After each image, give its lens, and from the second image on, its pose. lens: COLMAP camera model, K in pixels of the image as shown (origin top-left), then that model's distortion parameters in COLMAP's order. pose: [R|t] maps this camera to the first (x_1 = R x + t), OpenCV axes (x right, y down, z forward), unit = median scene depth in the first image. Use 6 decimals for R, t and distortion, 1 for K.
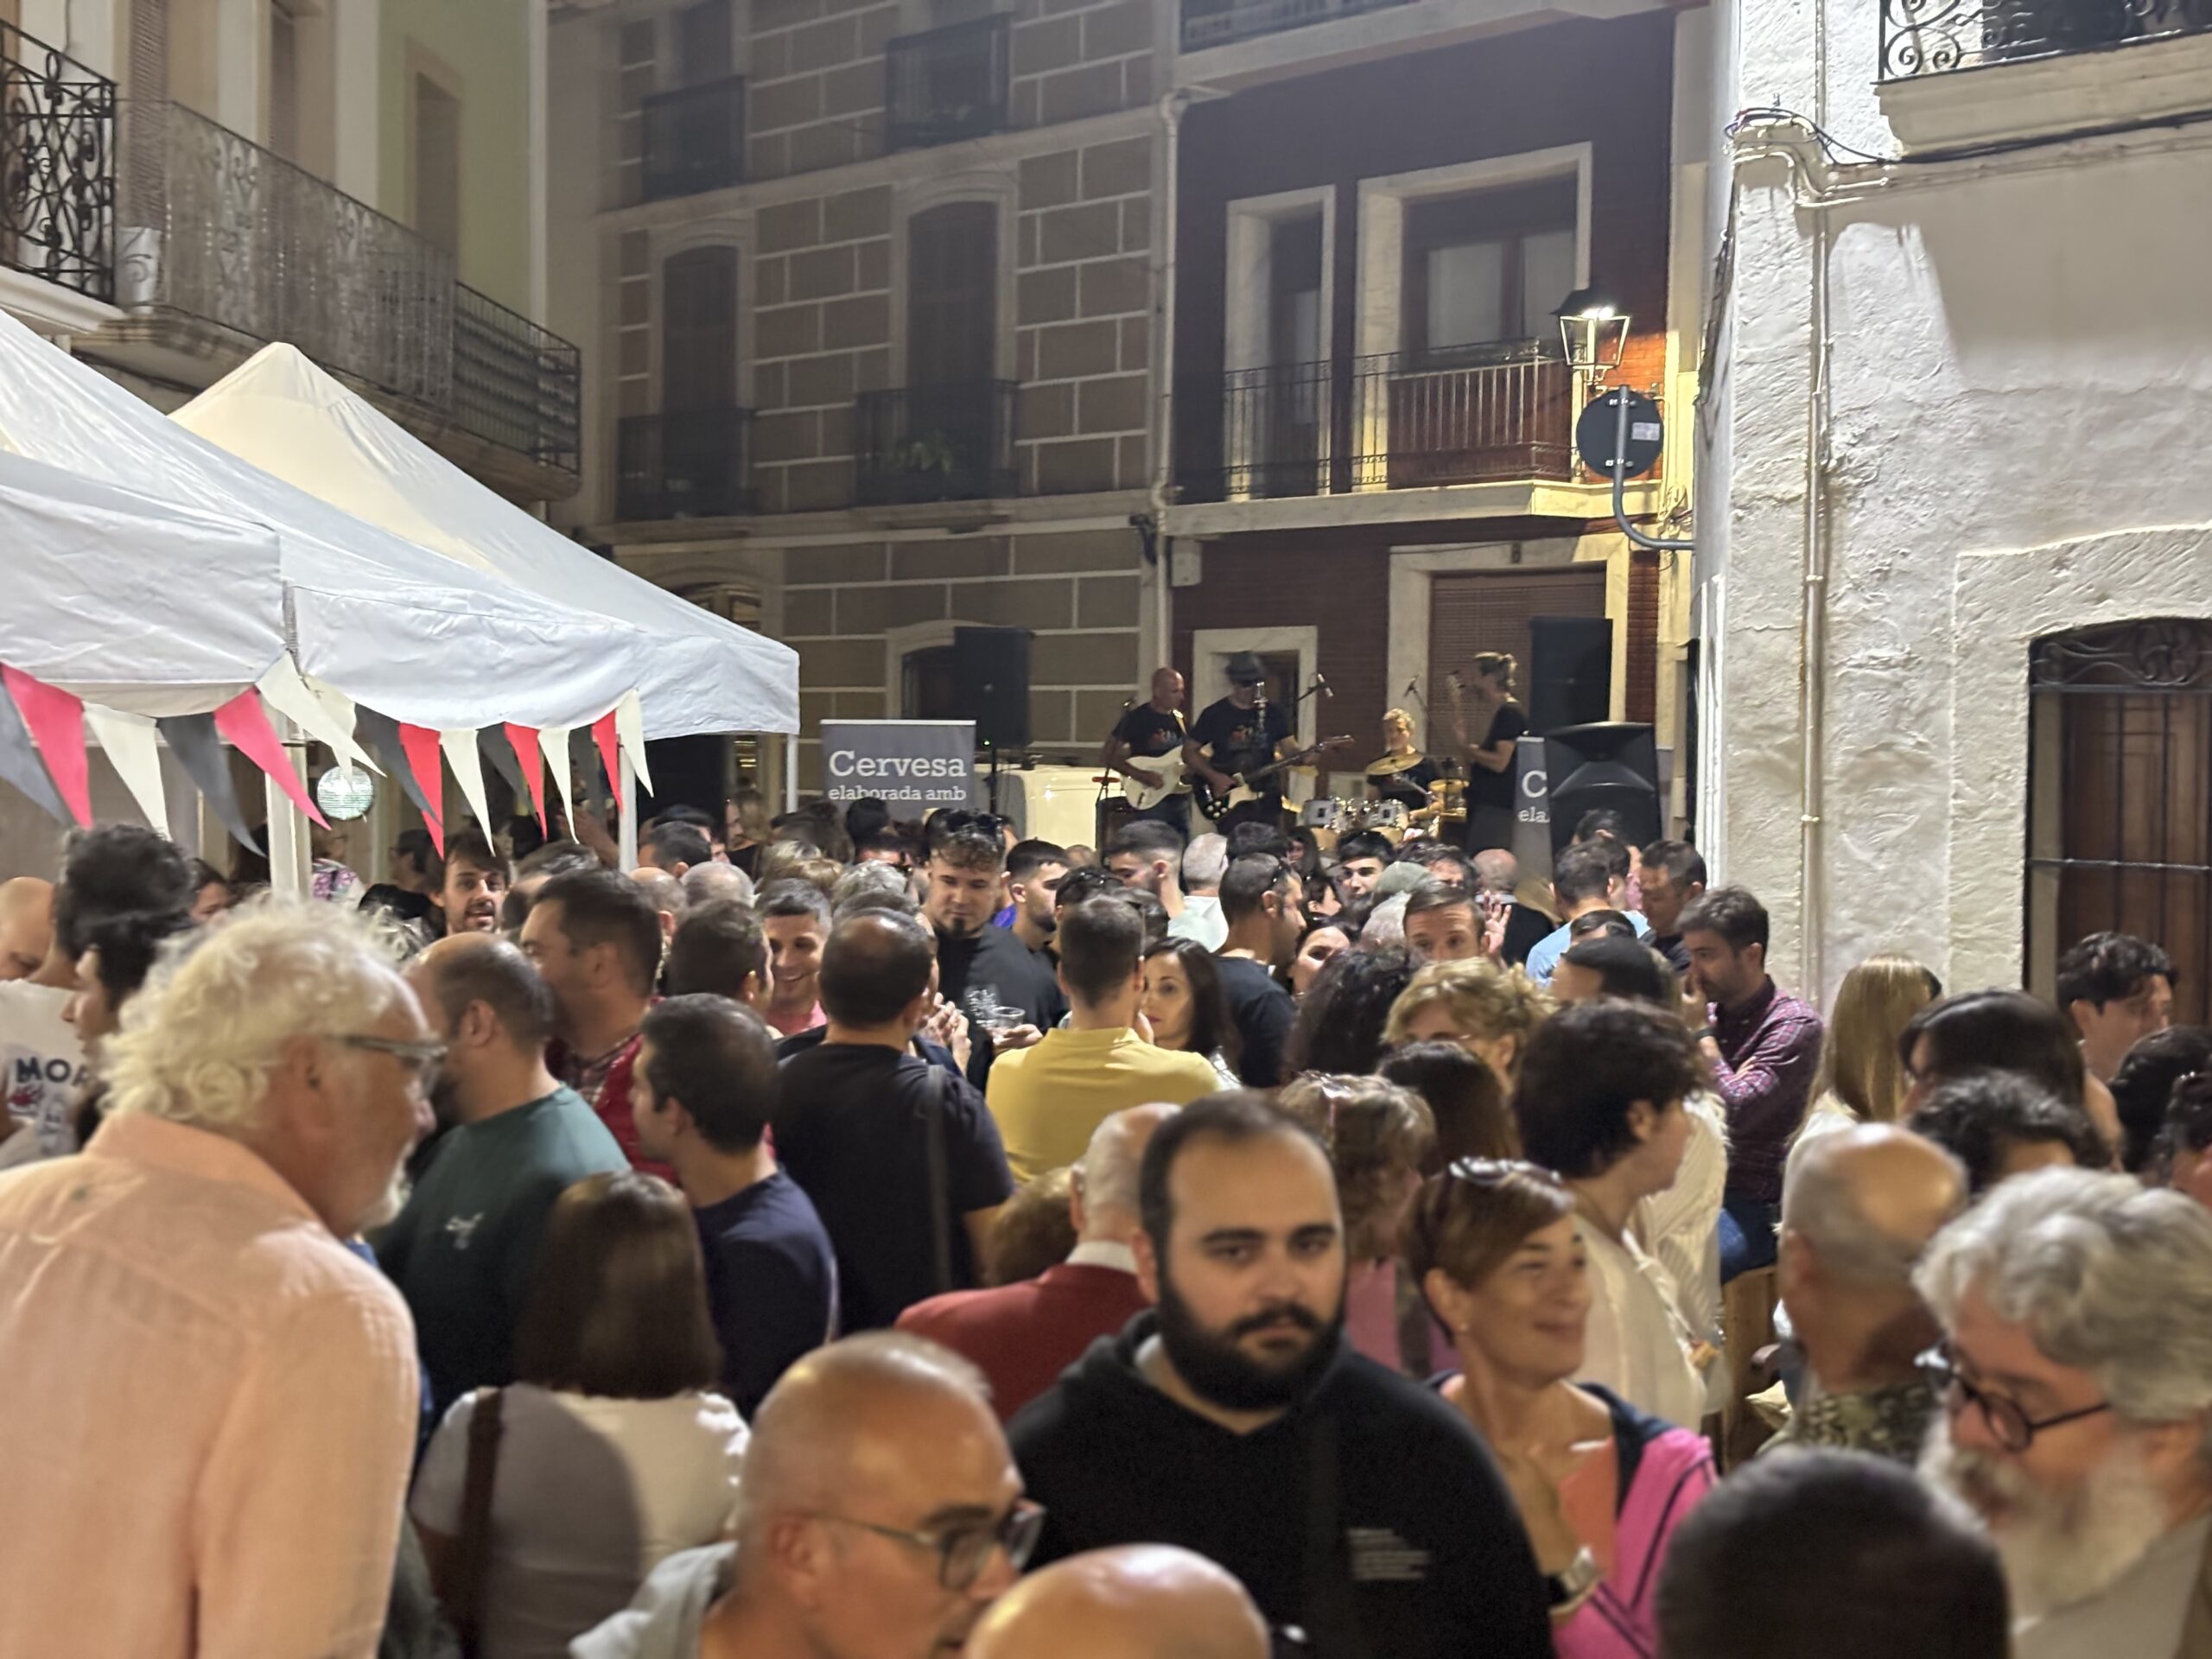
lens RADIAL K [[3394.9, 0, 1089.6], [0, 3394.9, 835.9], [0, 0, 1]] dist [0.149400, 0.000000]
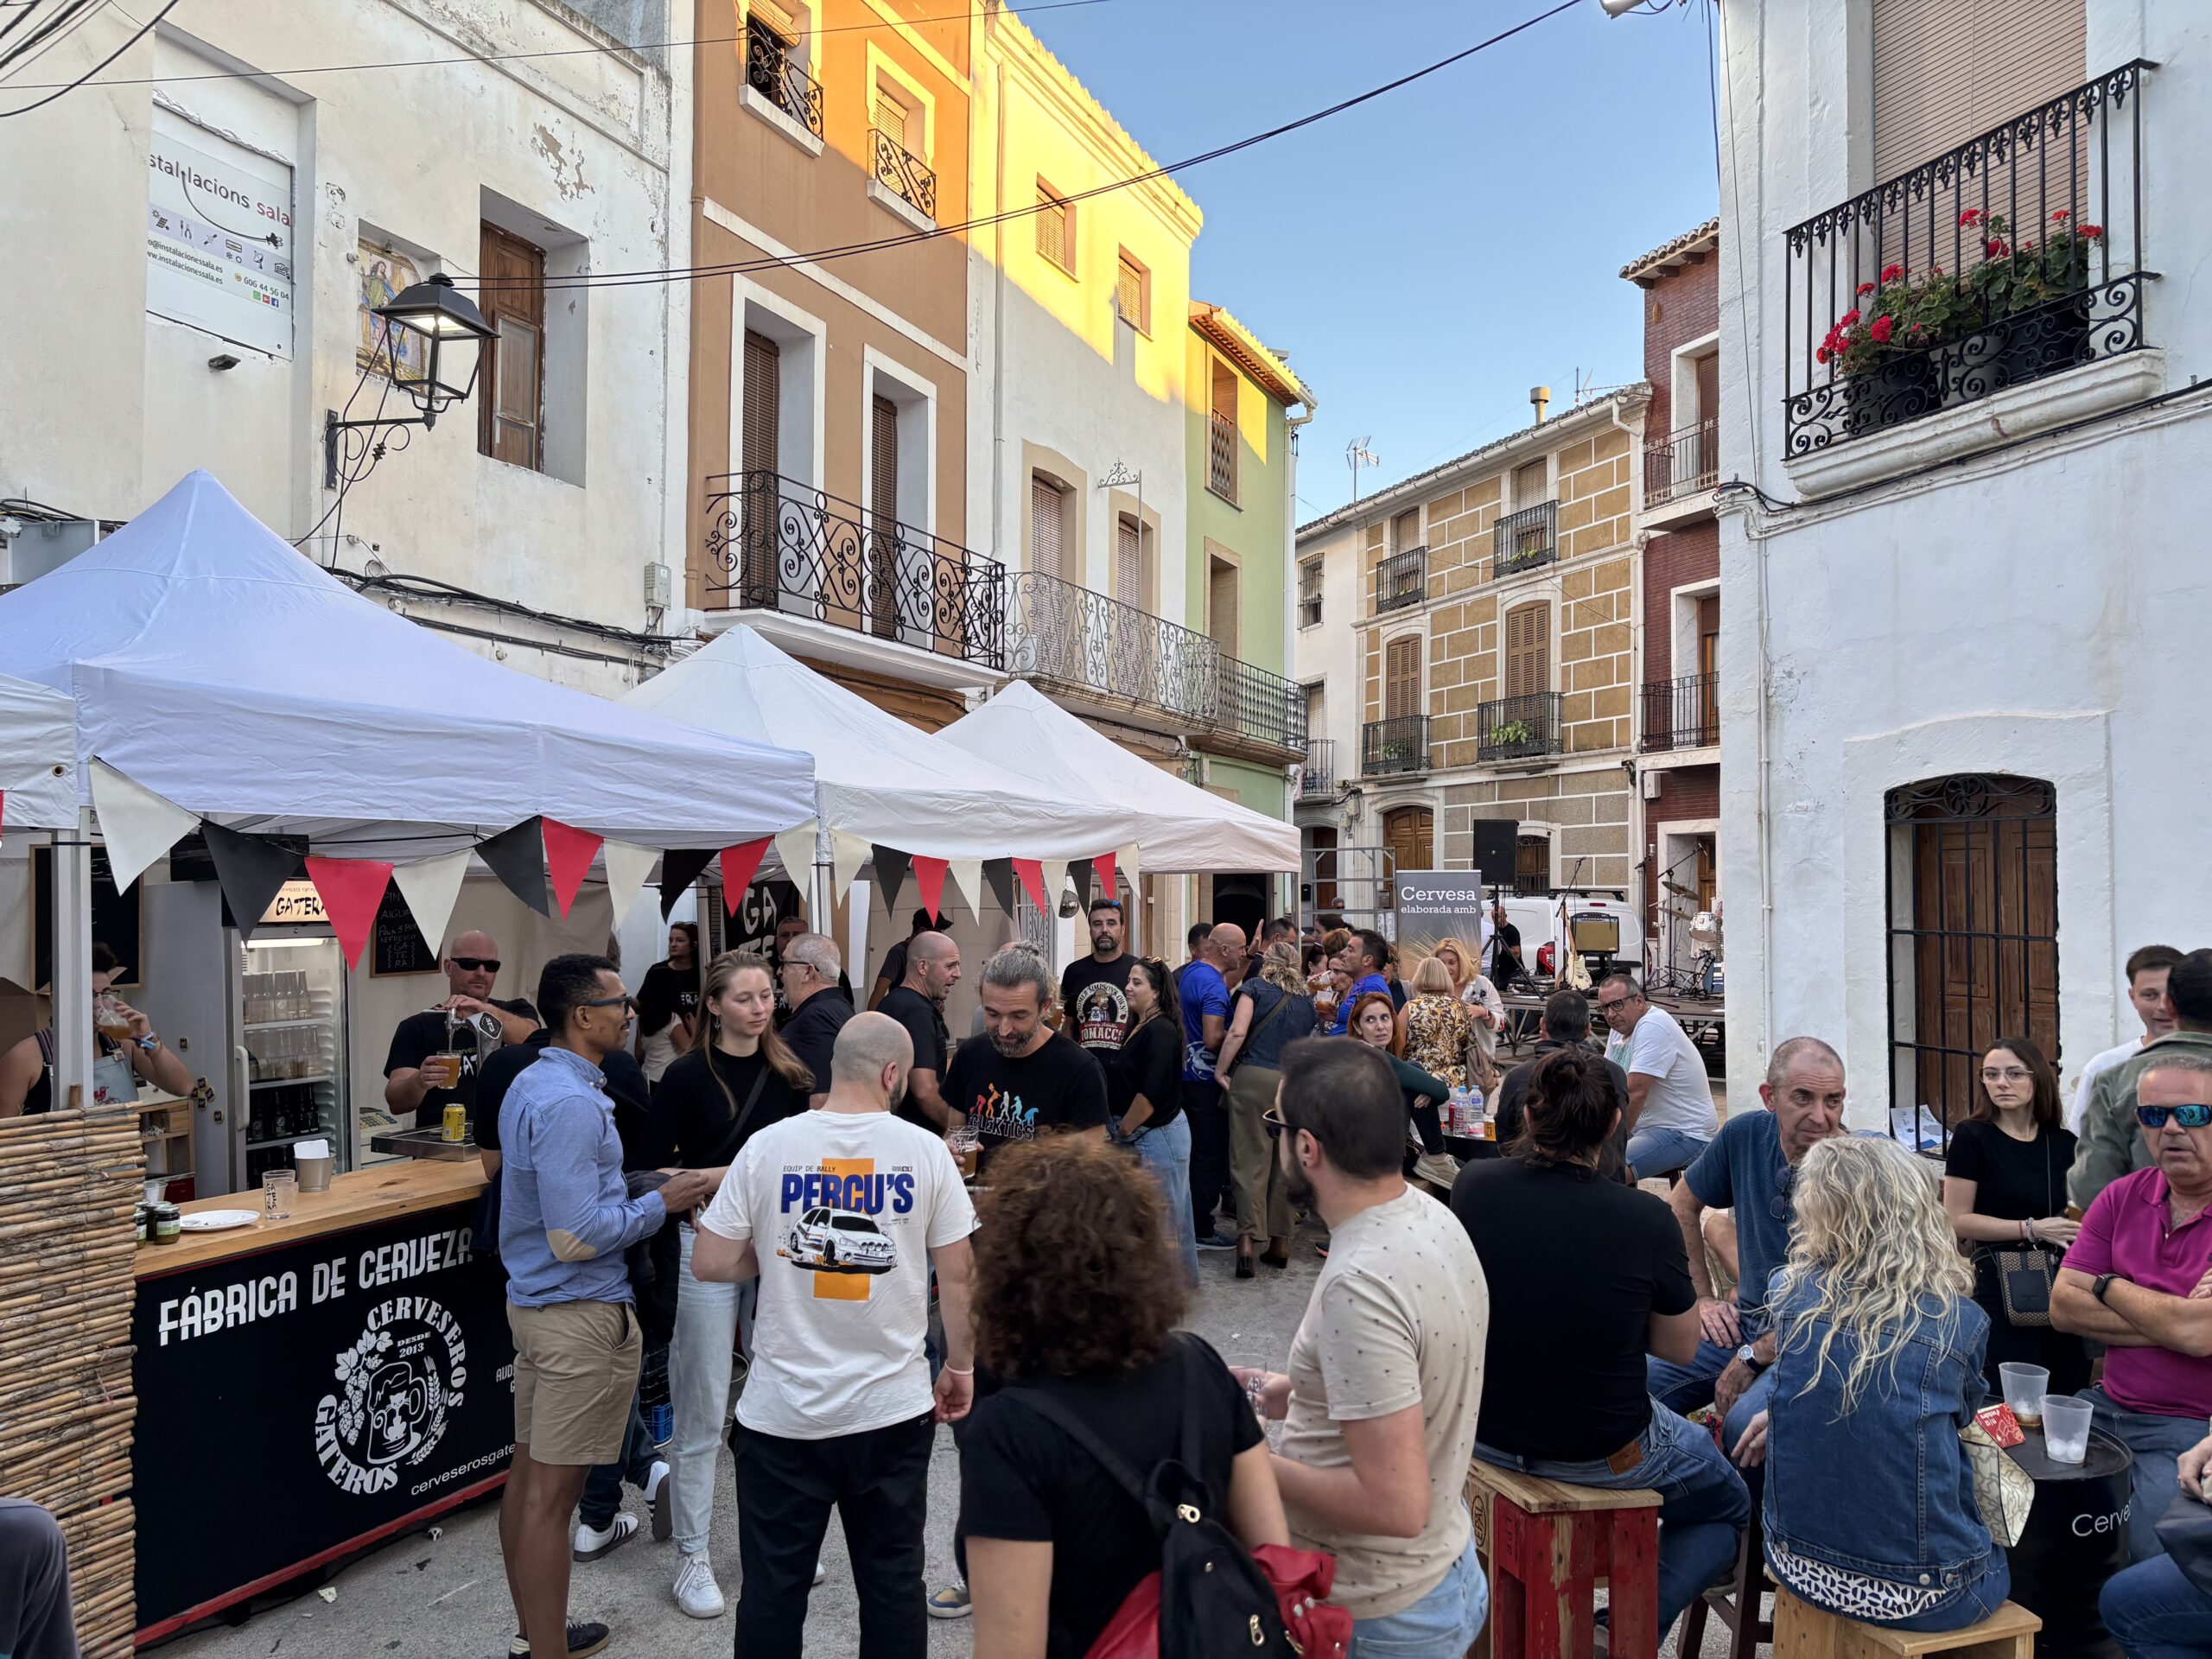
lens RADIAL K [[1698.3, 0, 1113.9], [0, 1698.3, 829.8], [0, 0, 1]] dist [0.100234, 0.000627]
pose [[0.938395, -0.021029, -0.344924, 0.085716], [-0.002284, 0.997748, -0.067042, 0.006001], [0.345556, 0.063699, 0.936233, 0.051509]]
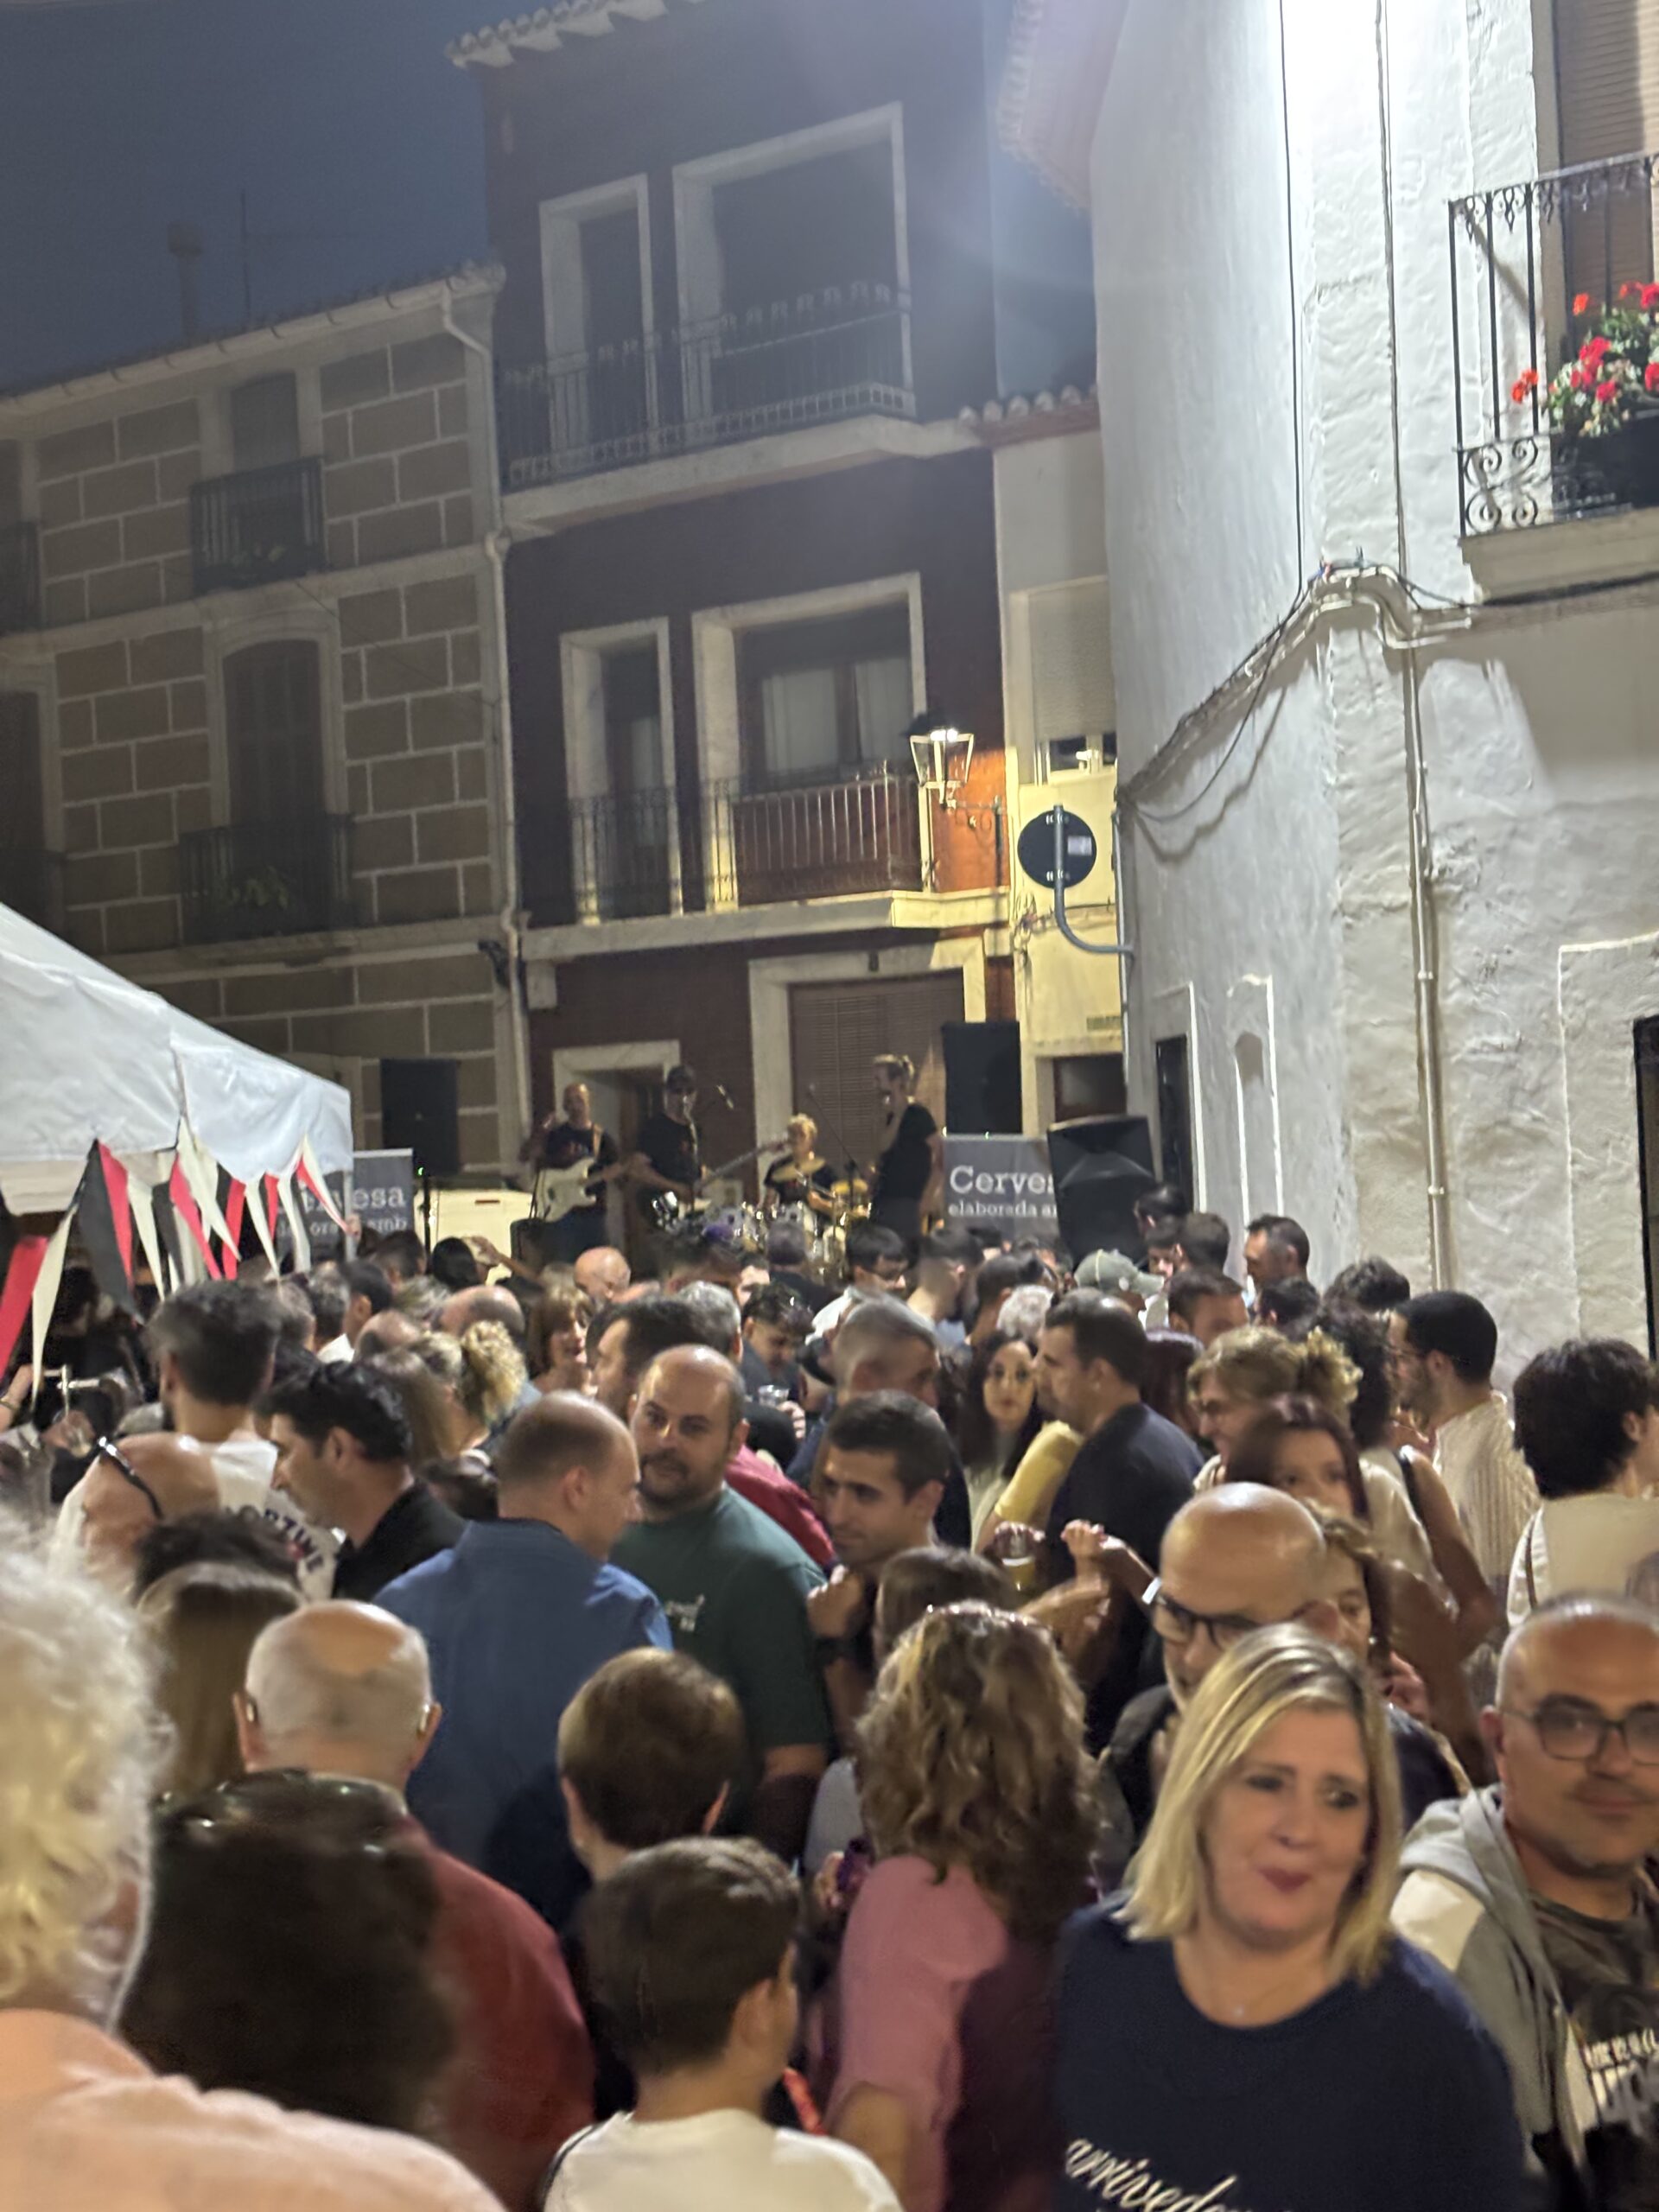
lens RADIAL K [[3394.9, 0, 827.3], [0, 3394.9, 1156.8], [0, 0, 1]] dist [0.149400, 0.000000]
pose [[0.983879, -0.057184, 0.169444, -0.072601], [0.061677, 0.997867, -0.021367, -0.001902], [-0.167860, 0.031474, 0.985308, -0.027004]]
